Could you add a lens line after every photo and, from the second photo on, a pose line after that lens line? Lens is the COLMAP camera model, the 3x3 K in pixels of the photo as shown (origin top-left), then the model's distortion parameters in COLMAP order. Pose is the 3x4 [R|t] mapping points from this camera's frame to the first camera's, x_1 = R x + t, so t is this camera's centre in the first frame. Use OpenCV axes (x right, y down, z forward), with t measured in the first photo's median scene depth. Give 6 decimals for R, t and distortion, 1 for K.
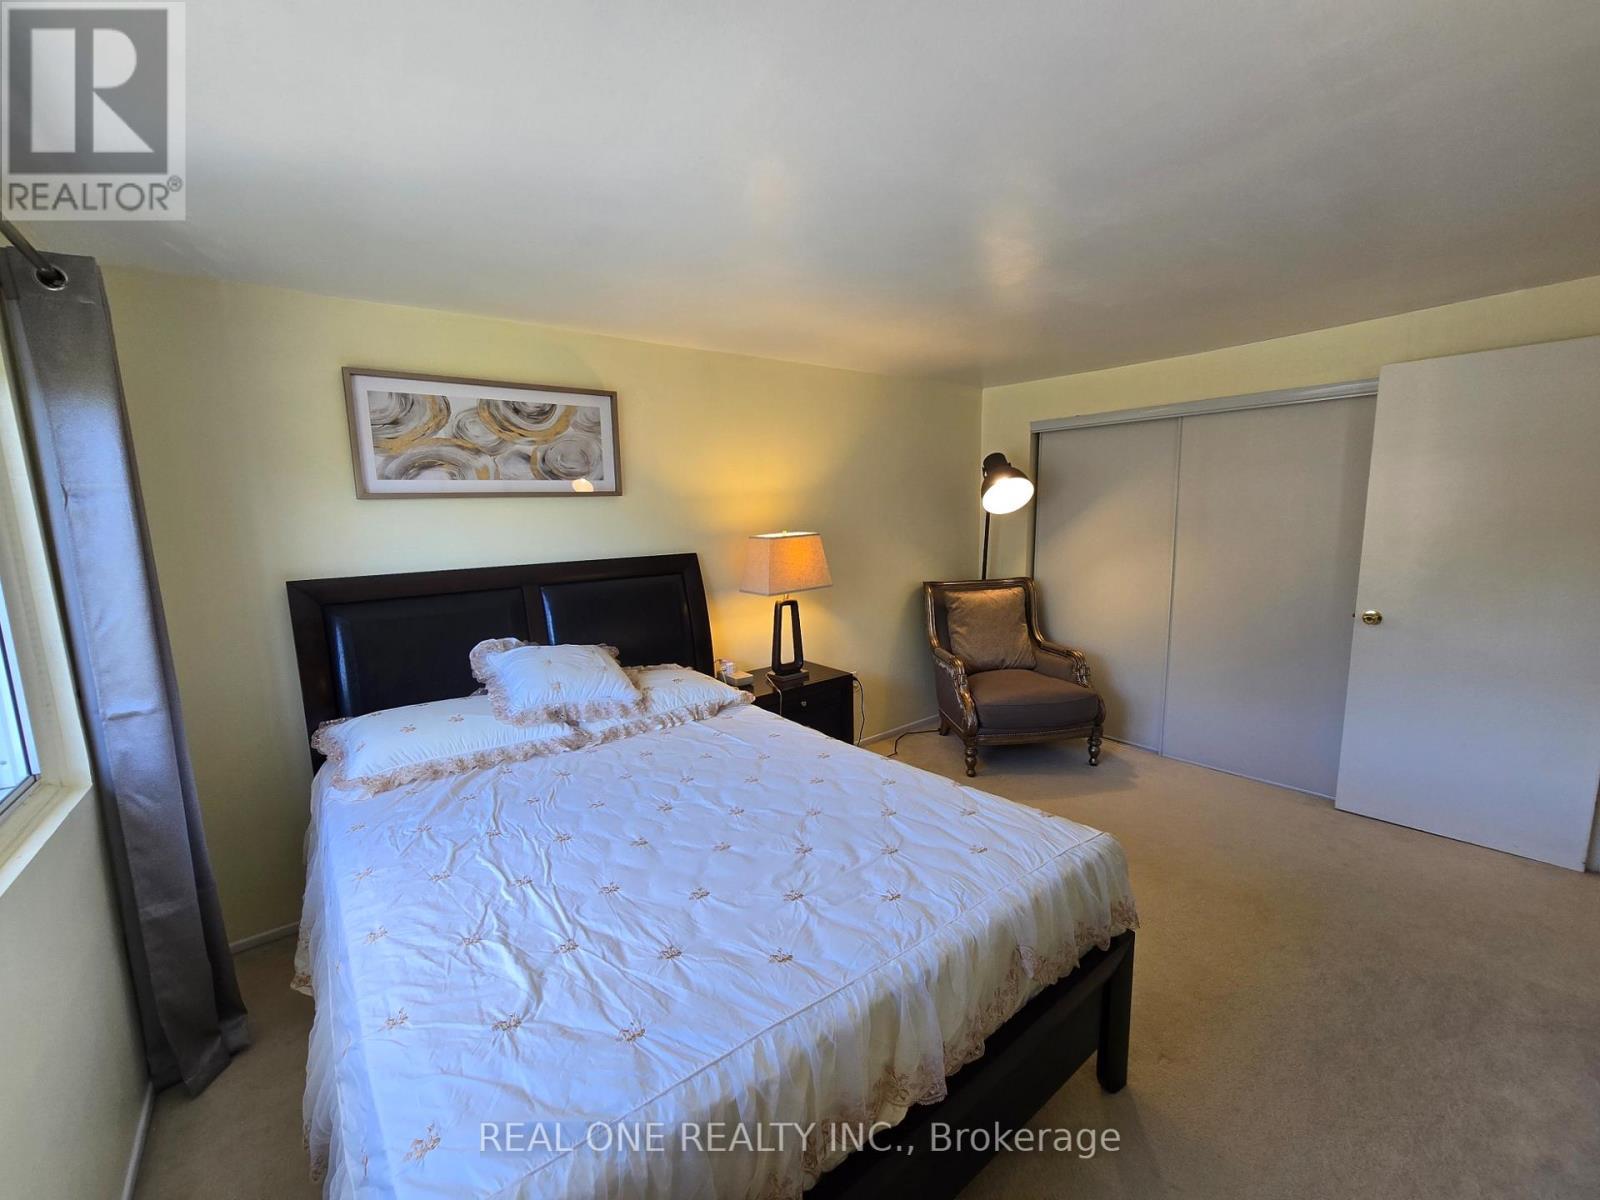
lens RADIAL K [[655.8, 0, 789.5], [0, 655.8, 605.2], [0, 0, 1]] dist [-0.003361, 0.000115]
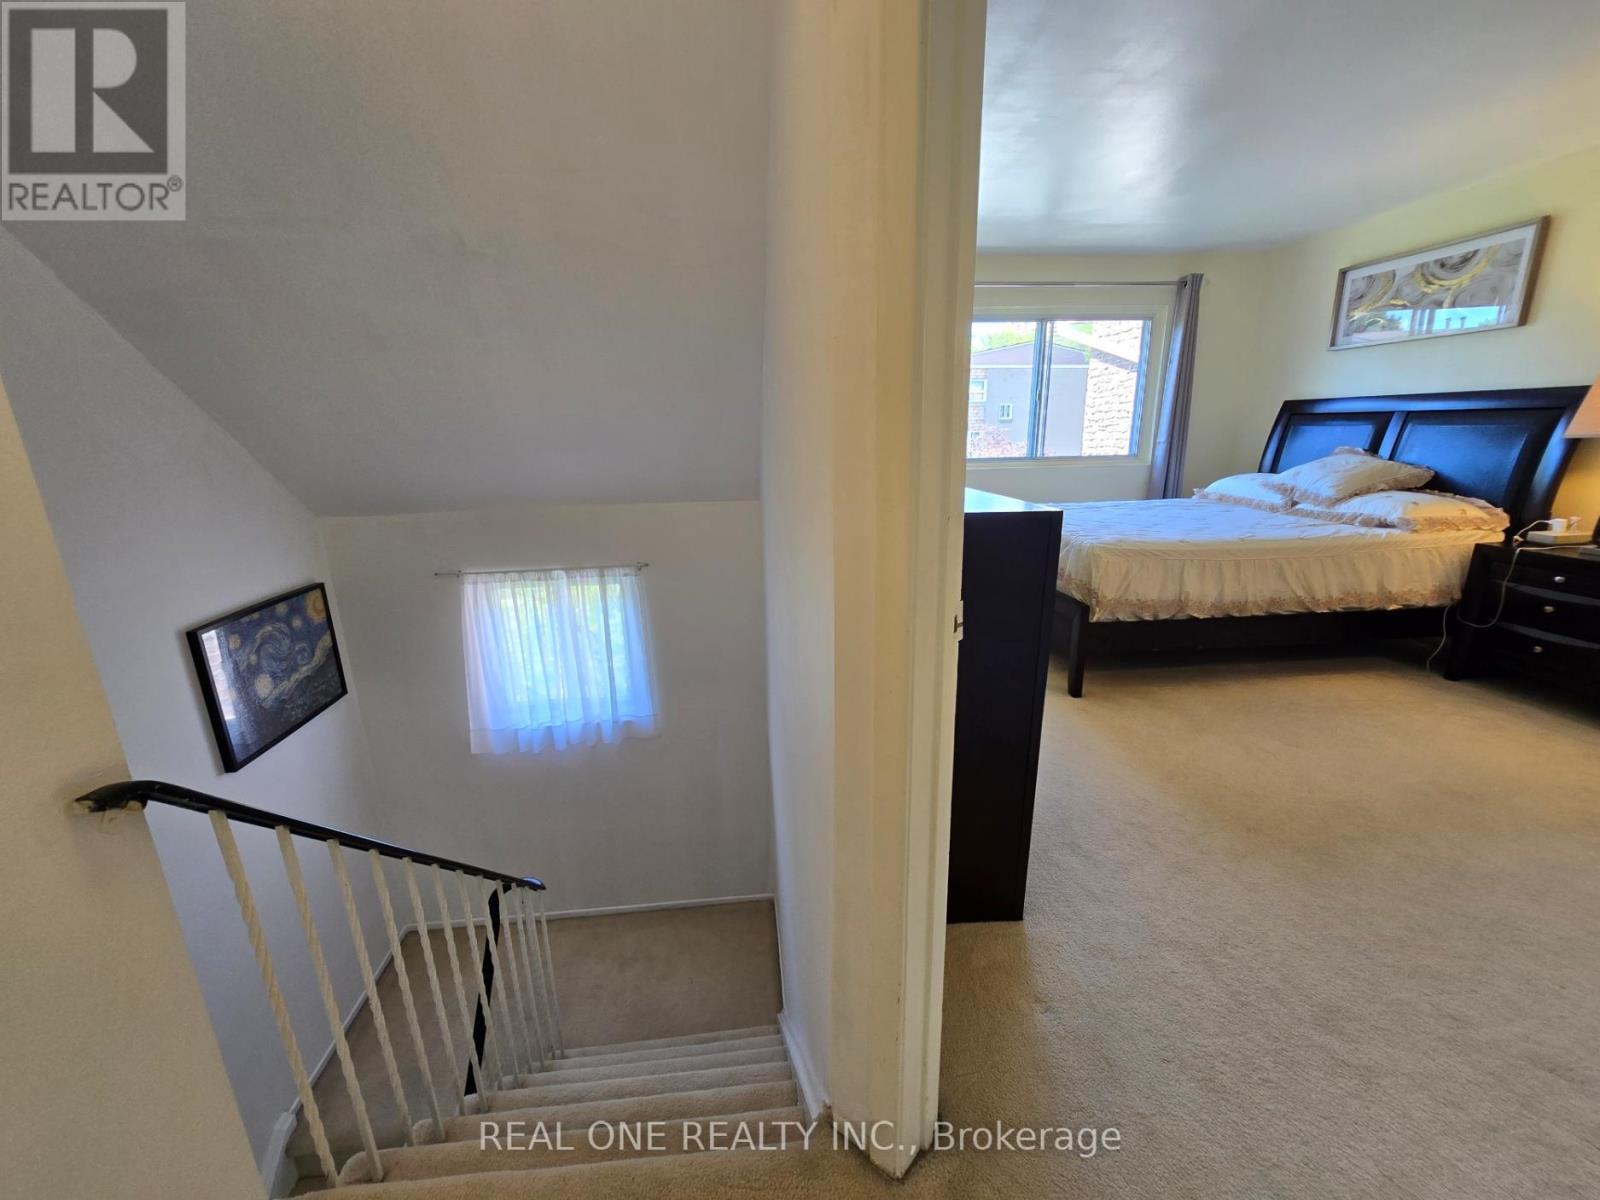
lens RADIAL K [[655.8, 0, 789.5], [0, 655.8, 605.2], [0, 0, 1]] dist [-0.003361, 0.000115]
pose [[-0.538028, 0.260353, -0.801712, 1.329224], [-0.082660, 0.930225, 0.357560, -0.032888], [0.838864, 0.258647, -0.478966, 0.669044]]
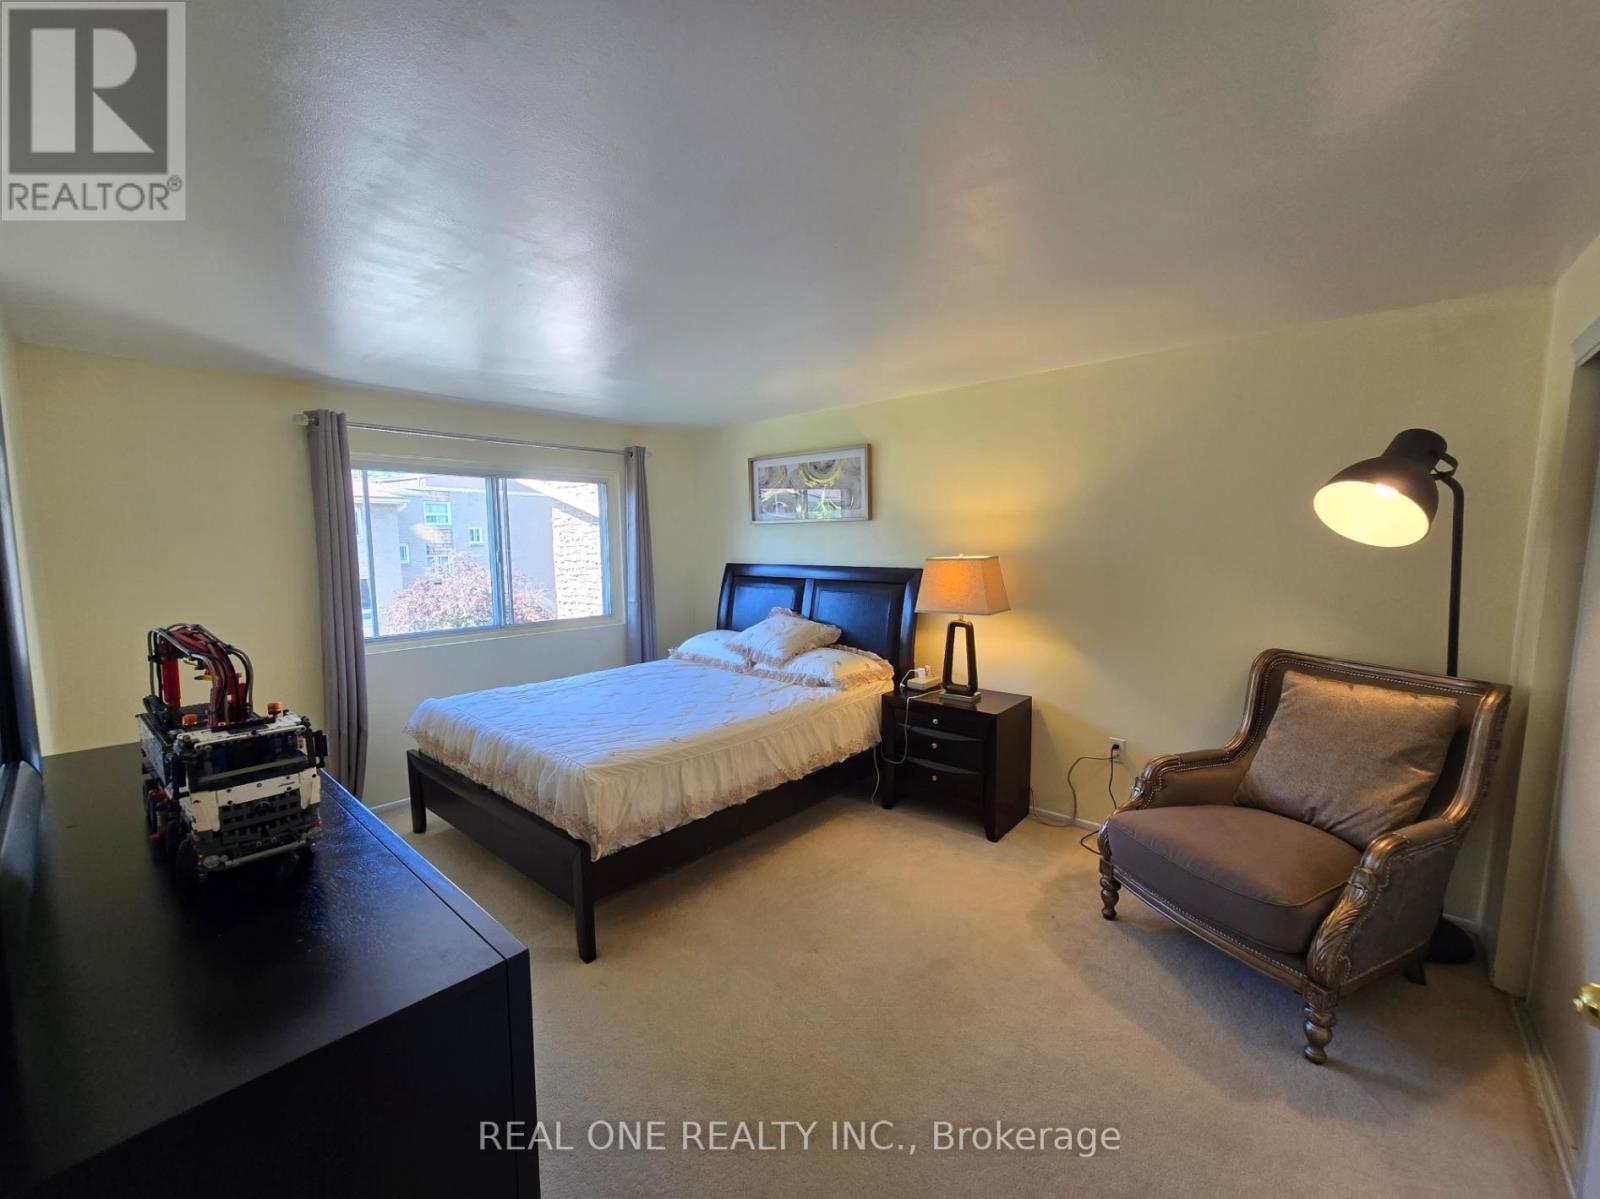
lens RADIAL K [[655.8, 0, 789.5], [0, 655.8, 604.7], [0, 0, 1]] dist [-0.003361, 0.000115]
pose [[0.179087, 0.127919, -0.975482, 1.072589], [-0.133244, 0.985529, 0.104774, -0.119614], [0.974768, 0.111214, 0.193540, 0.625155]]
